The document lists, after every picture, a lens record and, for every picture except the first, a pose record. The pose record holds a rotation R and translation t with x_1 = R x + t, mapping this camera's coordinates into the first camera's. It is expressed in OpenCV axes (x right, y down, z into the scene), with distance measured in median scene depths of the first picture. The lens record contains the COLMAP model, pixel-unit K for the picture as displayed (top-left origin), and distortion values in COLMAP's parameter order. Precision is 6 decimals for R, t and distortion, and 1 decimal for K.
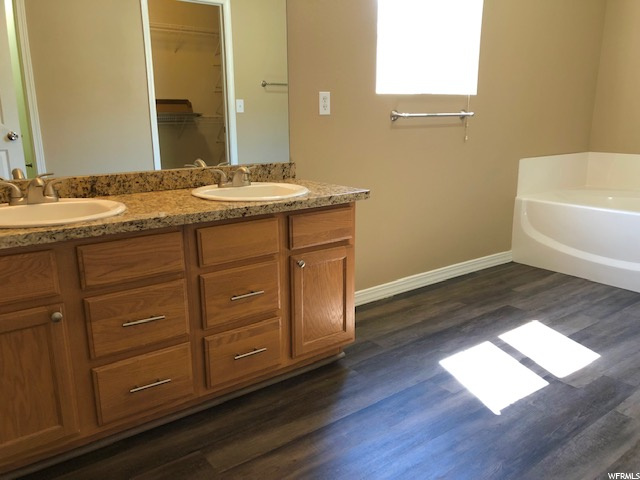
lens RADIAL K [[520.5, 0, 322.3], [0, 520.5, 239.1], [0, 0, 1]] dist [0.017579, 0.002499]
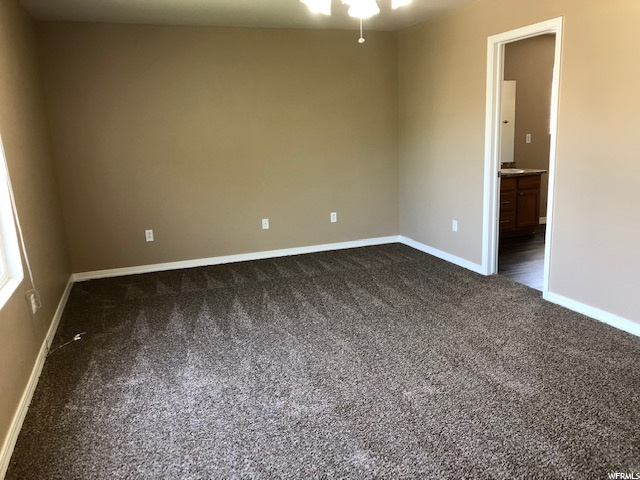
lens RADIAL K [[520.5, 0, 322.3], [0, 520.5, 239.1], [0, 0, 1]] dist [0.017579, 0.002499]
pose [[0.949097, 0.023613, -0.314097, -0.141385], [-0.035063, 0.998909, -0.030852, 0.352750], [0.313026, 0.040294, 0.948889, -1.759579]]
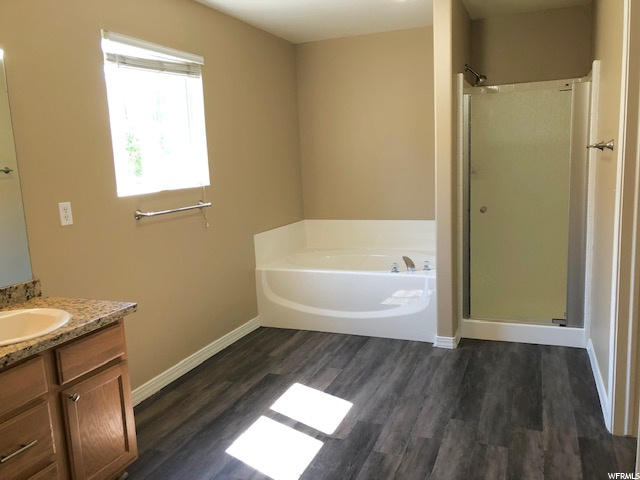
lens RADIAL K [[520.5, 0, 322.3], [0, 520.5, 239.1], [0, 0, 1]] dist [0.017579, 0.002499]
pose [[0.863809, -0.113601, 0.490845, -0.066537], [0.166111, 0.983989, -0.064595, -0.075237], [-0.475648, 0.137333, 0.868849, -0.056431]]
